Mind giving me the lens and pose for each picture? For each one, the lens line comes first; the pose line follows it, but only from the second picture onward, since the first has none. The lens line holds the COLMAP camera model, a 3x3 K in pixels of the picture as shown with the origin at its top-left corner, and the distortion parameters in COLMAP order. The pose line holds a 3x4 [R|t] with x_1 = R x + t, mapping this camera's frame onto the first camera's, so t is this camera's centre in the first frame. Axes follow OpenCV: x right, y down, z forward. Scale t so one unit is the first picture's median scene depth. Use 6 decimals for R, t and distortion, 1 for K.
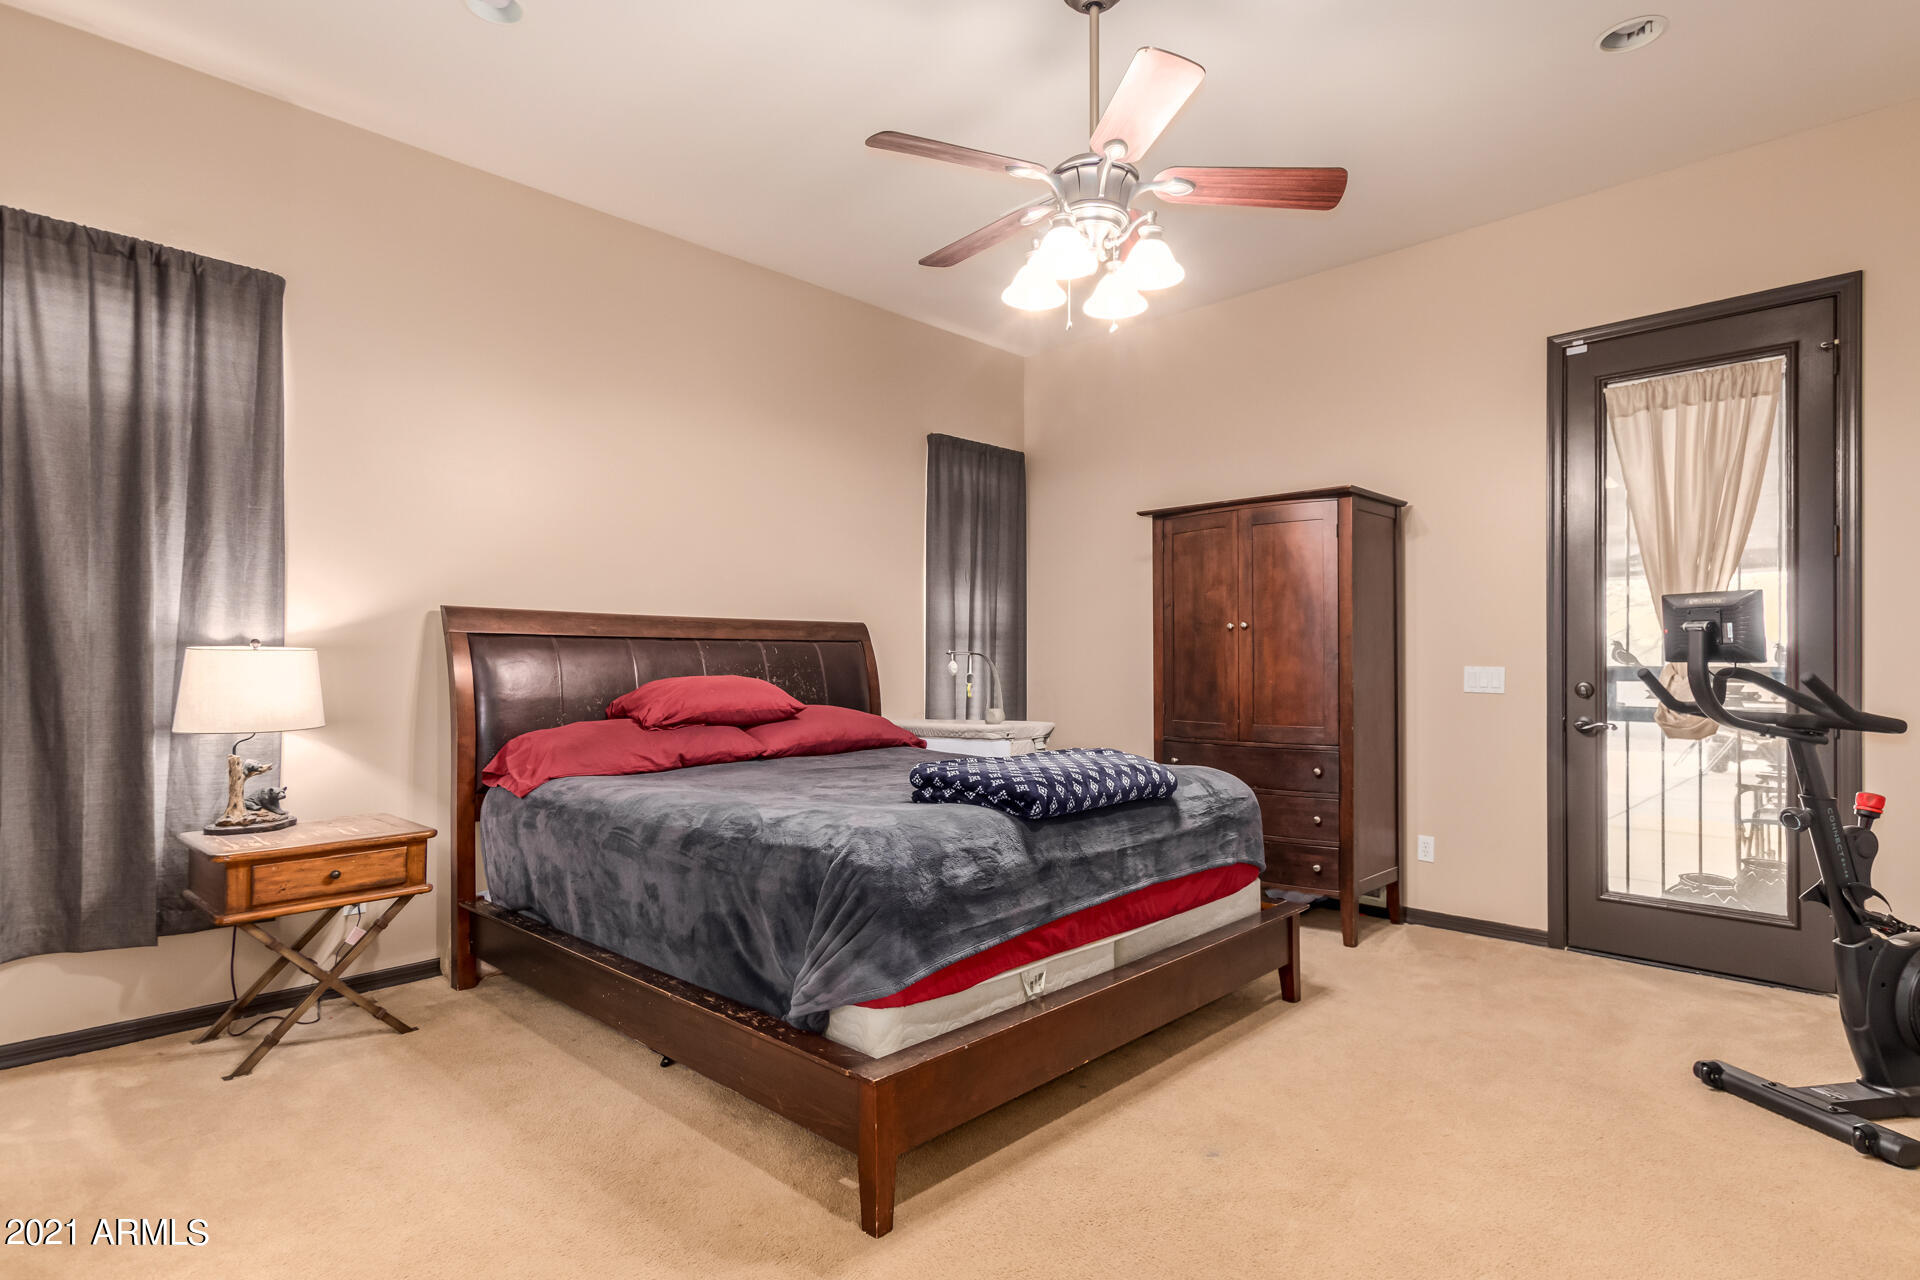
lens RADIAL K [[988.3, 0, 958.4], [0, 988.3, 653.2], [0, 0, 1]] dist [0.017391, -0.002876]
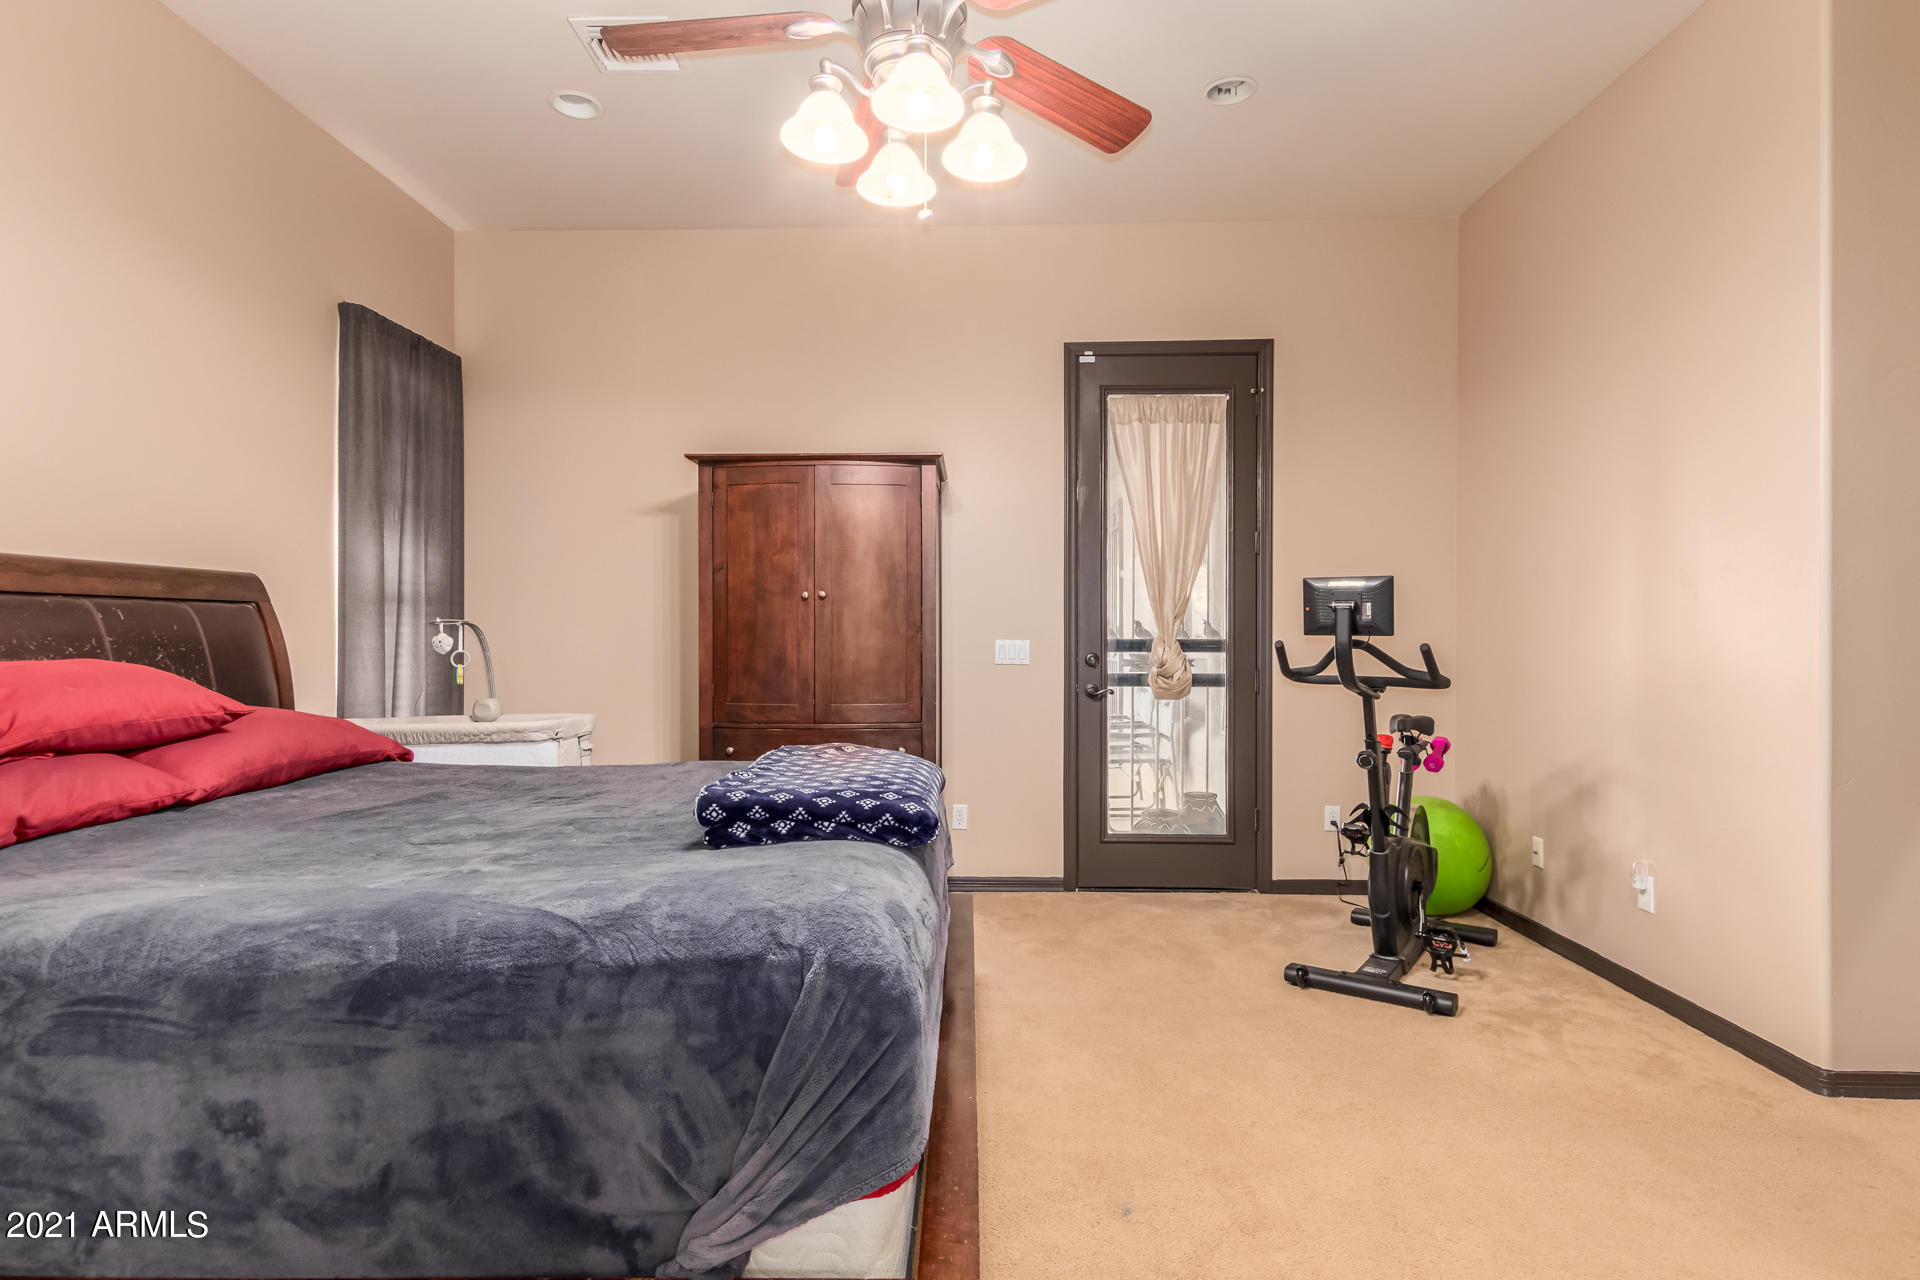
lens RADIAL K [[988.3, 0, 964.7], [0, 988.3, 633.6], [0, 0, 1]] dist [0.017391, -0.002876]
pose [[0.735560, 0.001954, 0.677457, -0.244675], [-0.005895, 0.999976, 0.003516, 0.003760], [-0.677434, -0.006580, 0.735554, 0.270724]]
